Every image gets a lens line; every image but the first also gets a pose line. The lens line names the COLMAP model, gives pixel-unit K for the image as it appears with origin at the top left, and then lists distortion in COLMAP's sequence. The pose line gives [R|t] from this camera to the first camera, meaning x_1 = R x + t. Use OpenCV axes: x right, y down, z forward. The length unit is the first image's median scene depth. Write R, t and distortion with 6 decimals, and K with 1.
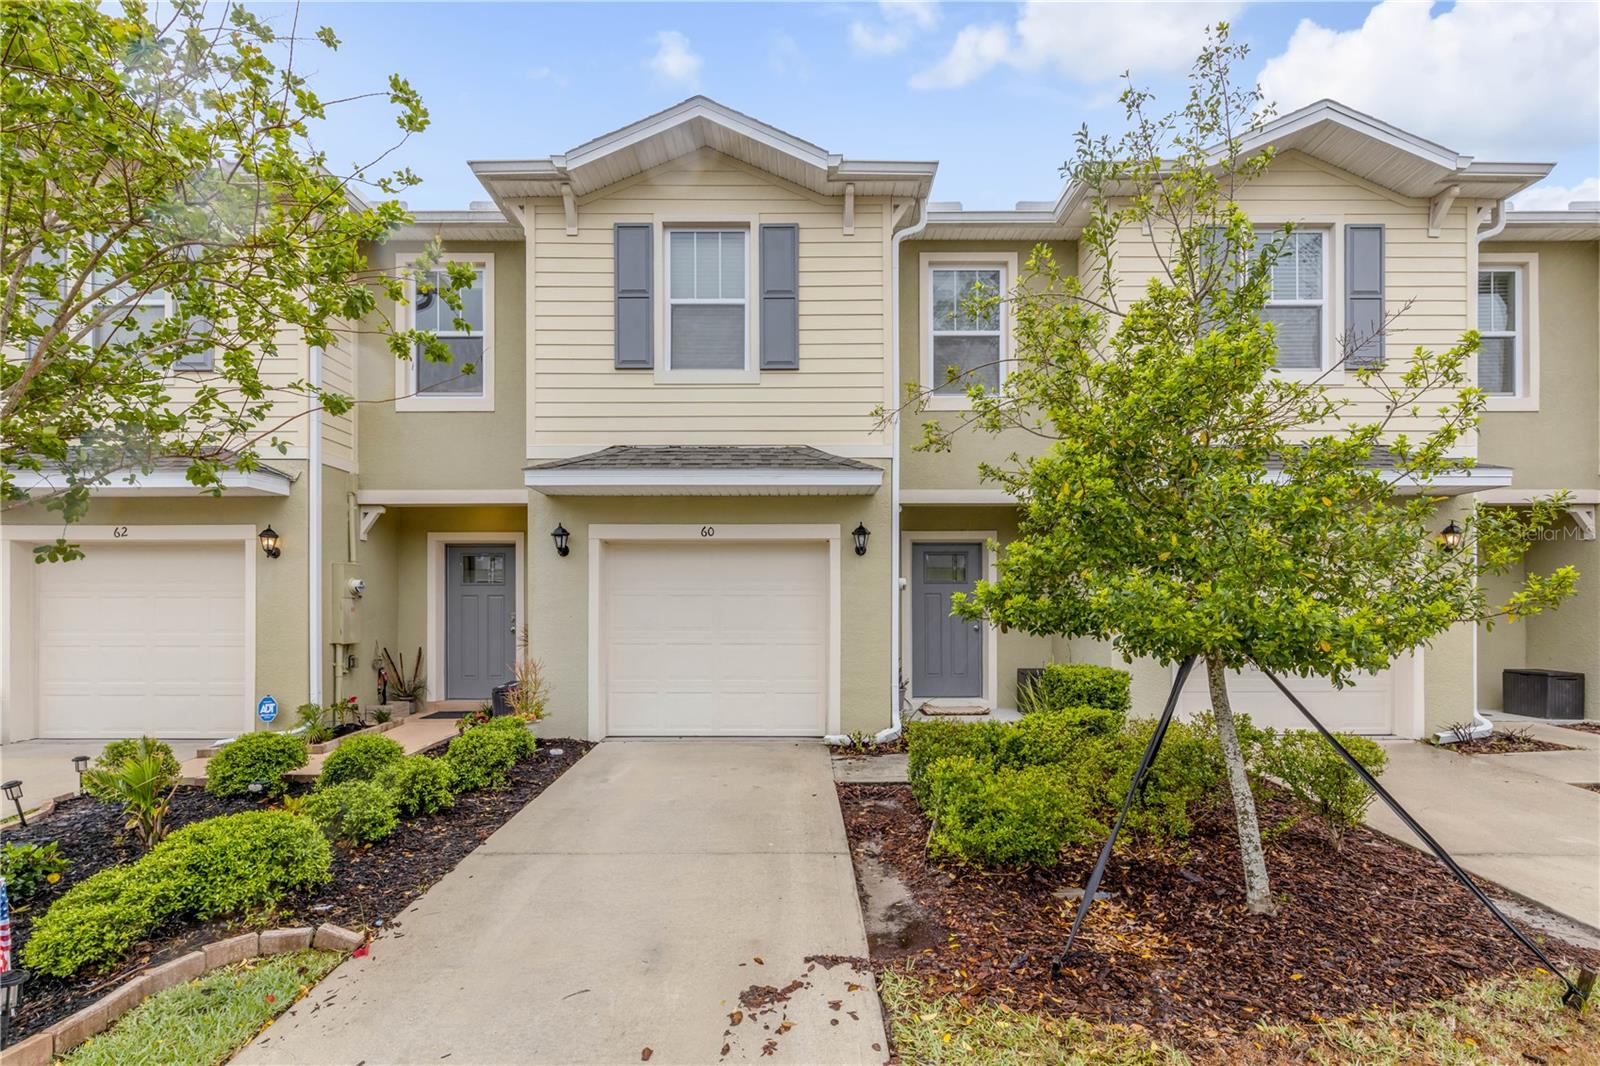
lens RADIAL K [[694.7, 0, 800.4], [0, 694.7, 487.7], [0, 0, 1]] dist [0.001734, -0.000063]
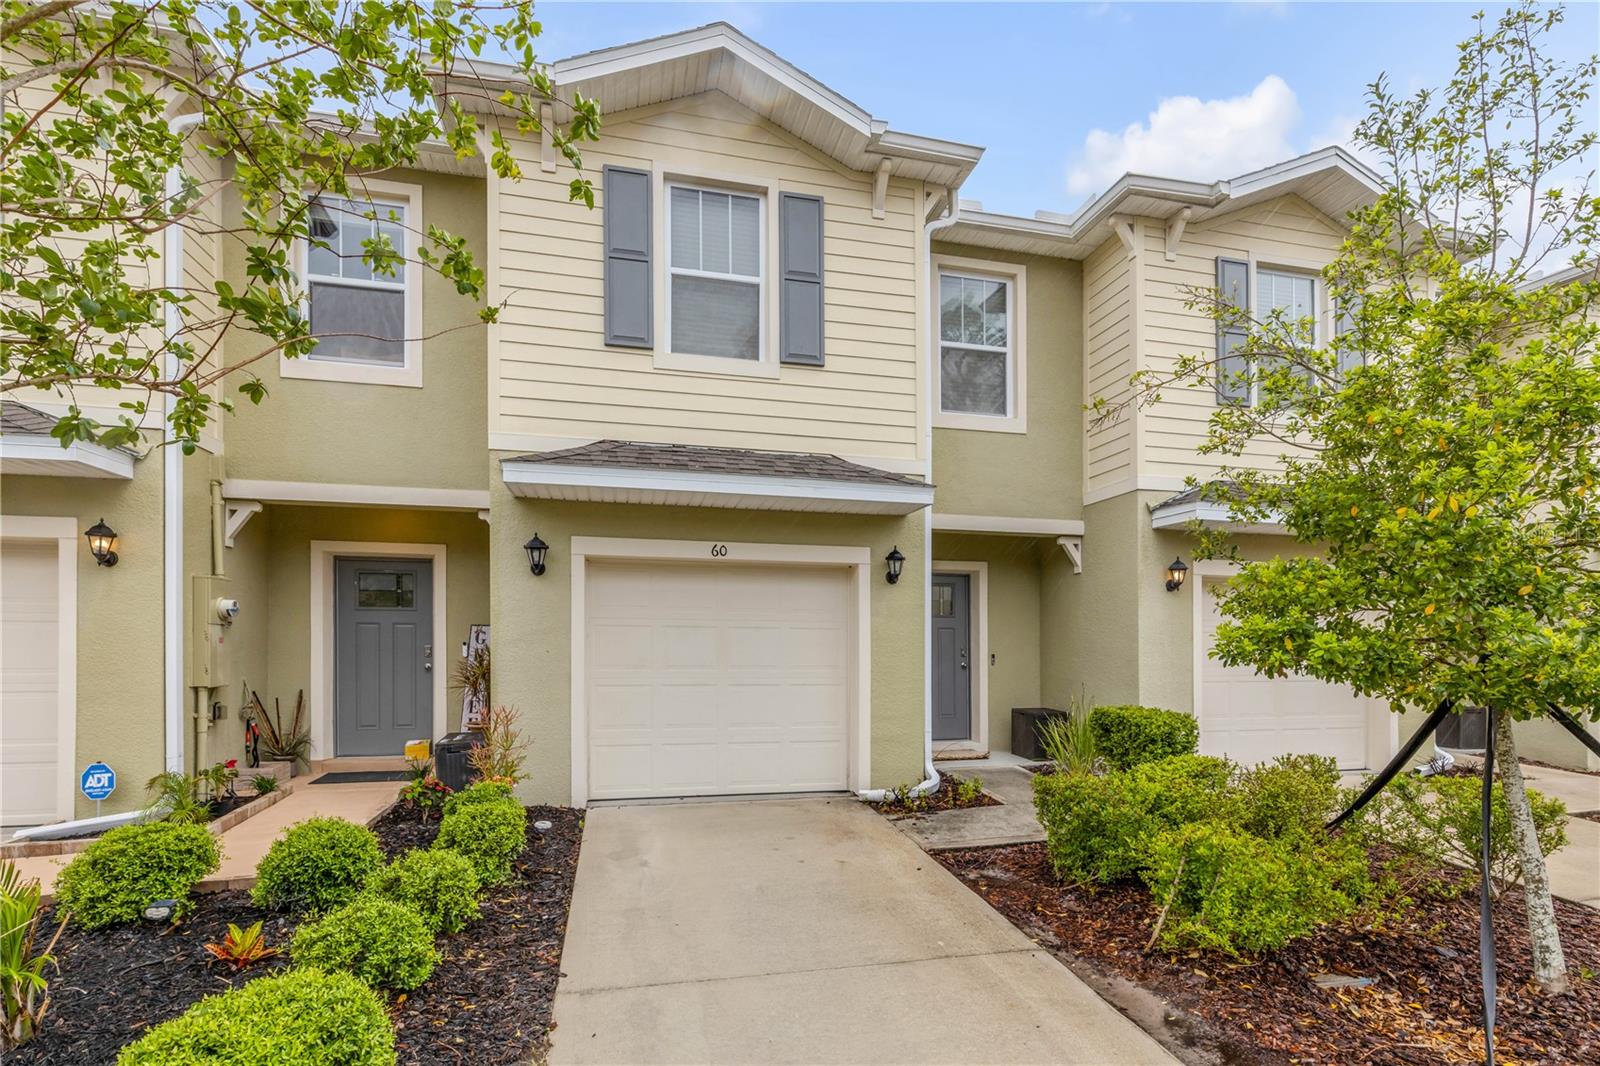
lens RADIAL K [[716.8, 0, 795.3], [0, 716.8, 531.8], [0, 0, 1]] dist [0.002586, 0.000171]
pose [[0.976752, 0.040807, 0.210452, -0.214802], [-0.044904, 0.998883, 0.014724, 0.022548], [-0.209616, -0.023832, 0.977493, 0.134994]]
